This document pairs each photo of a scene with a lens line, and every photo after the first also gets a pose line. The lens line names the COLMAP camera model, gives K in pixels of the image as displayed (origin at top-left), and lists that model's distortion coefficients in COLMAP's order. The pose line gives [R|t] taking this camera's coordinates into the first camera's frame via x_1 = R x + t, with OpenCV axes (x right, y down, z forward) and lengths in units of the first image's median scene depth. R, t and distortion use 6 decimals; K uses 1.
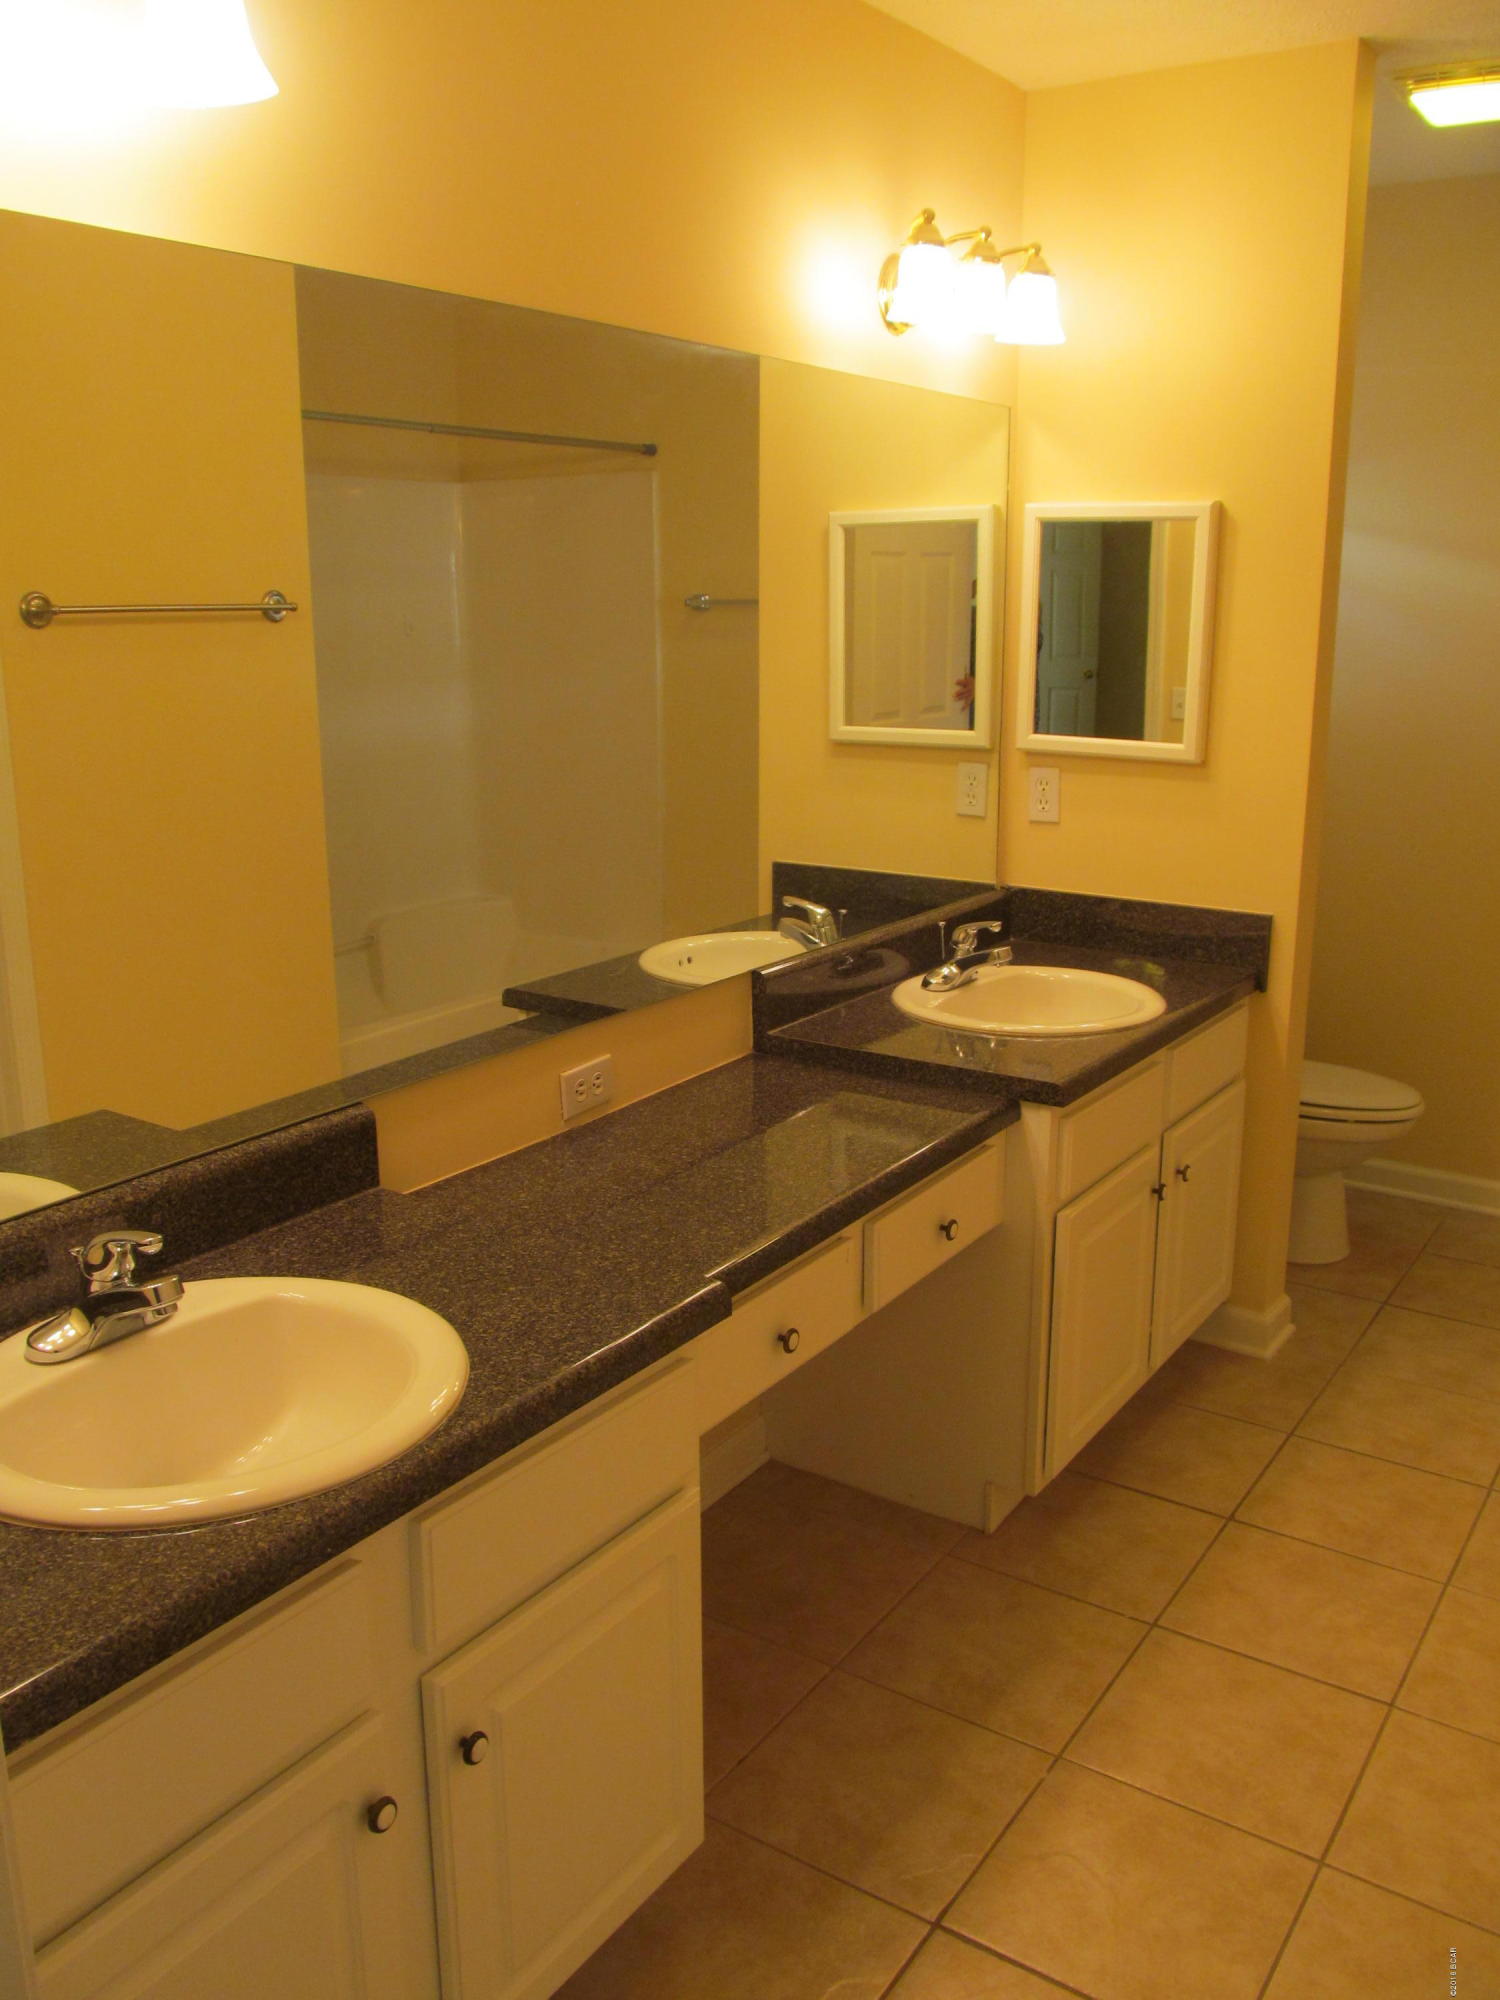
lens RADIAL K [[1651.1, 0, 758.5], [0, 1651.1, 998.9], [0, 0, 1]] dist [-0.059346, 0.025979]
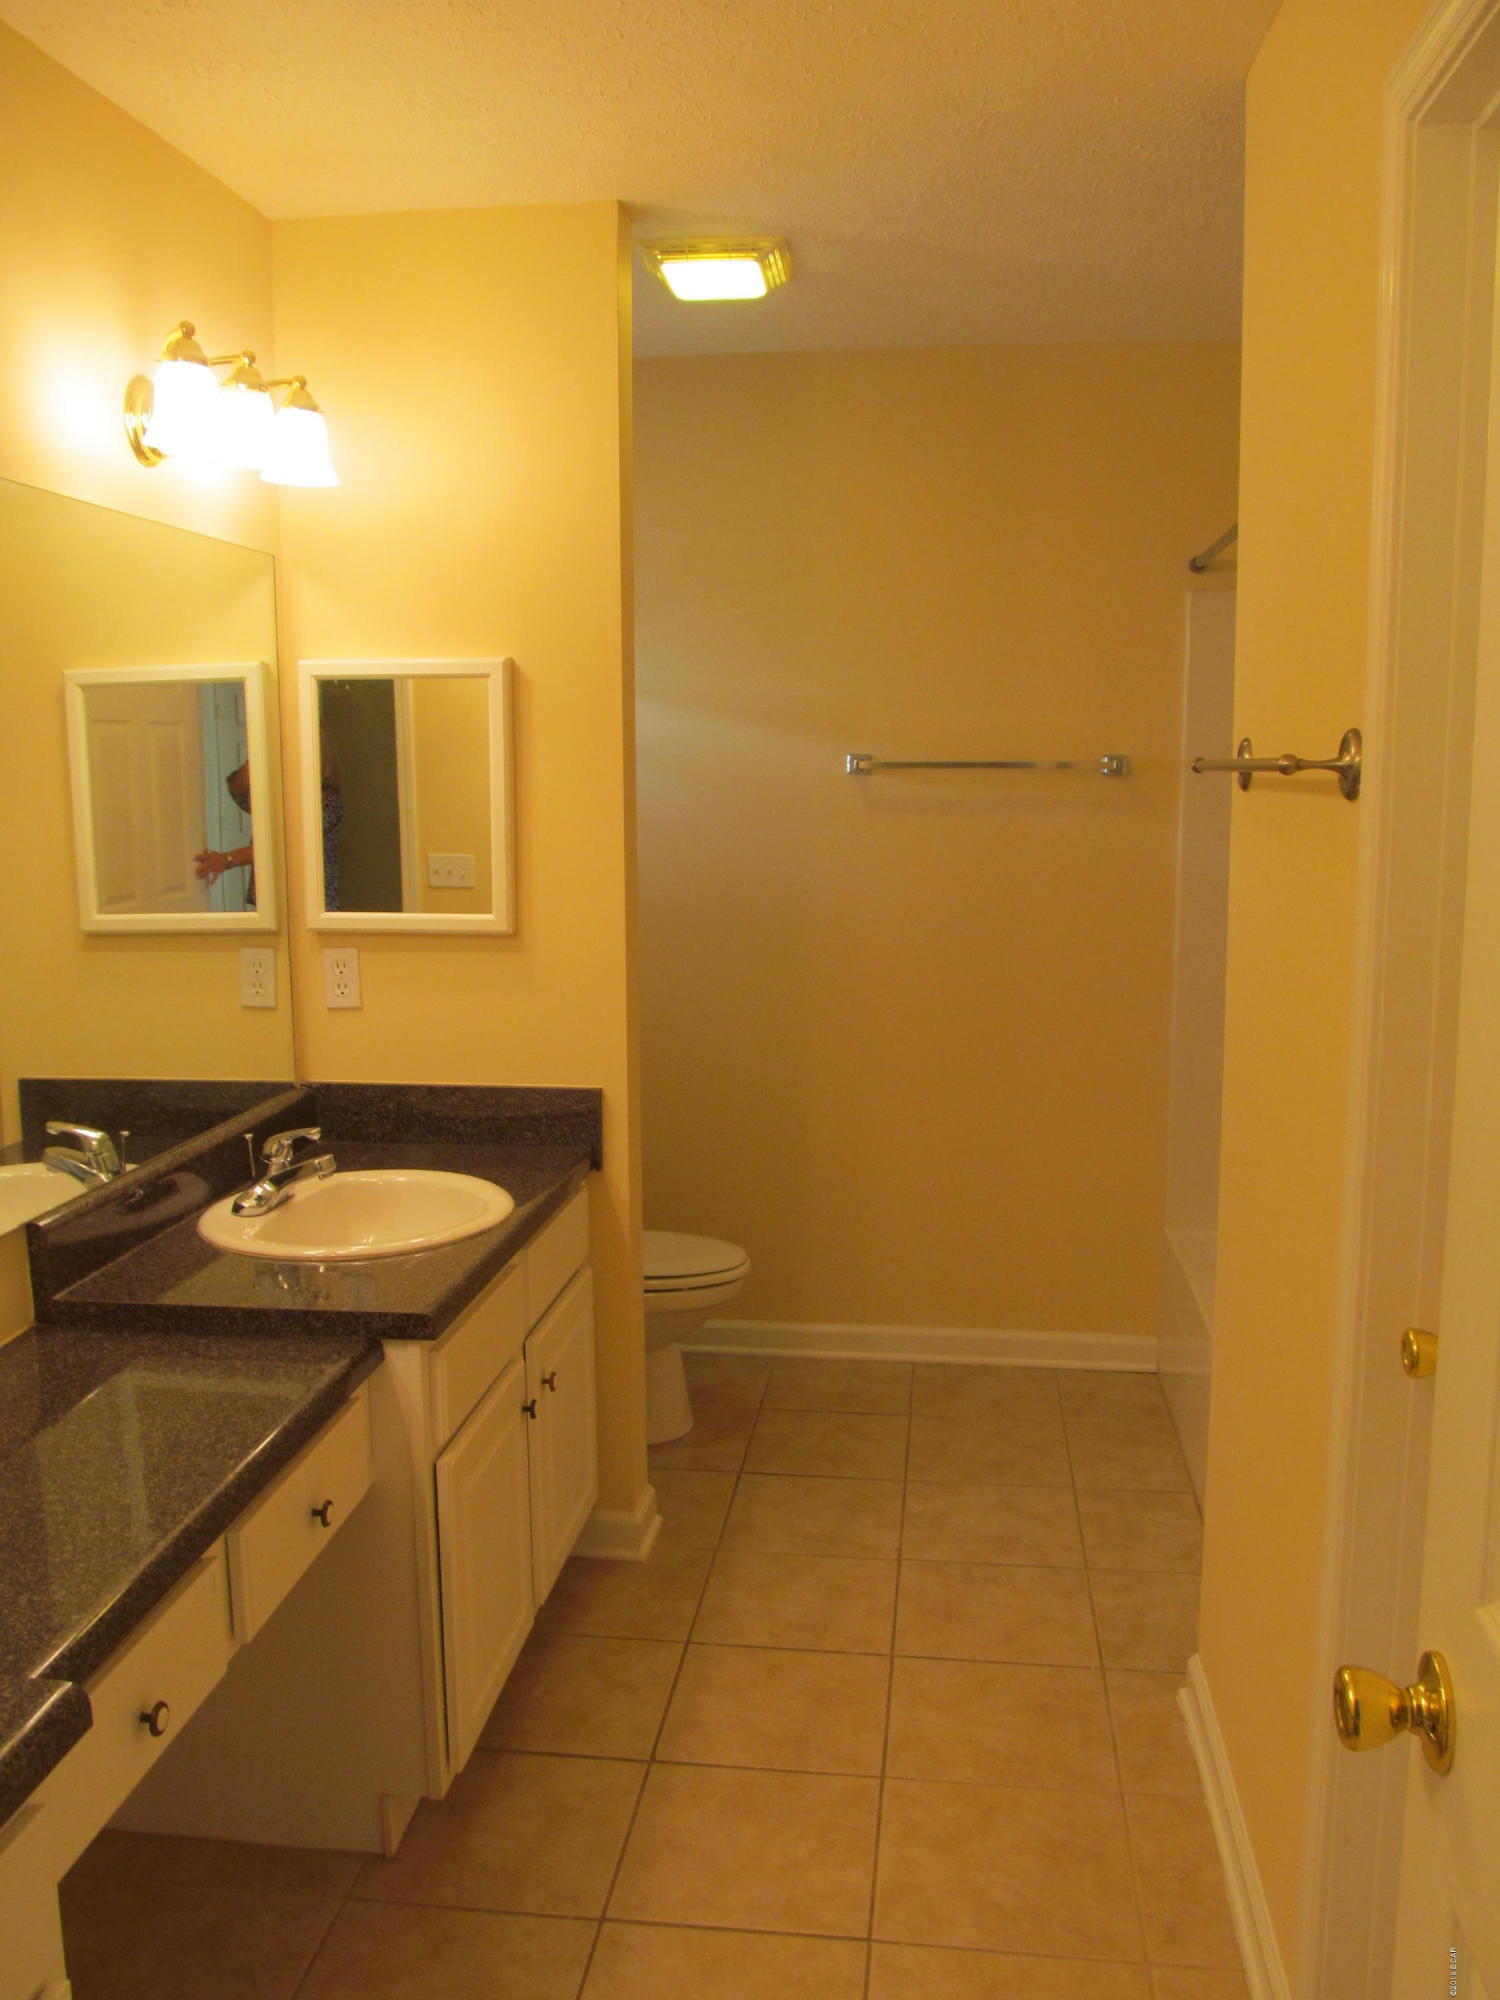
lens RADIAL K [[1651.1, 0, 734.9], [0, 1651.1, 984.1], [0, 0, 1]] dist [-0.059346, 0.025979]
pose [[0.896506, -0.069488, 0.437549, -0.031746], [0.117062, 0.989677, -0.082679, -0.024337], [-0.427287, 0.125343, 0.895385, 0.118463]]
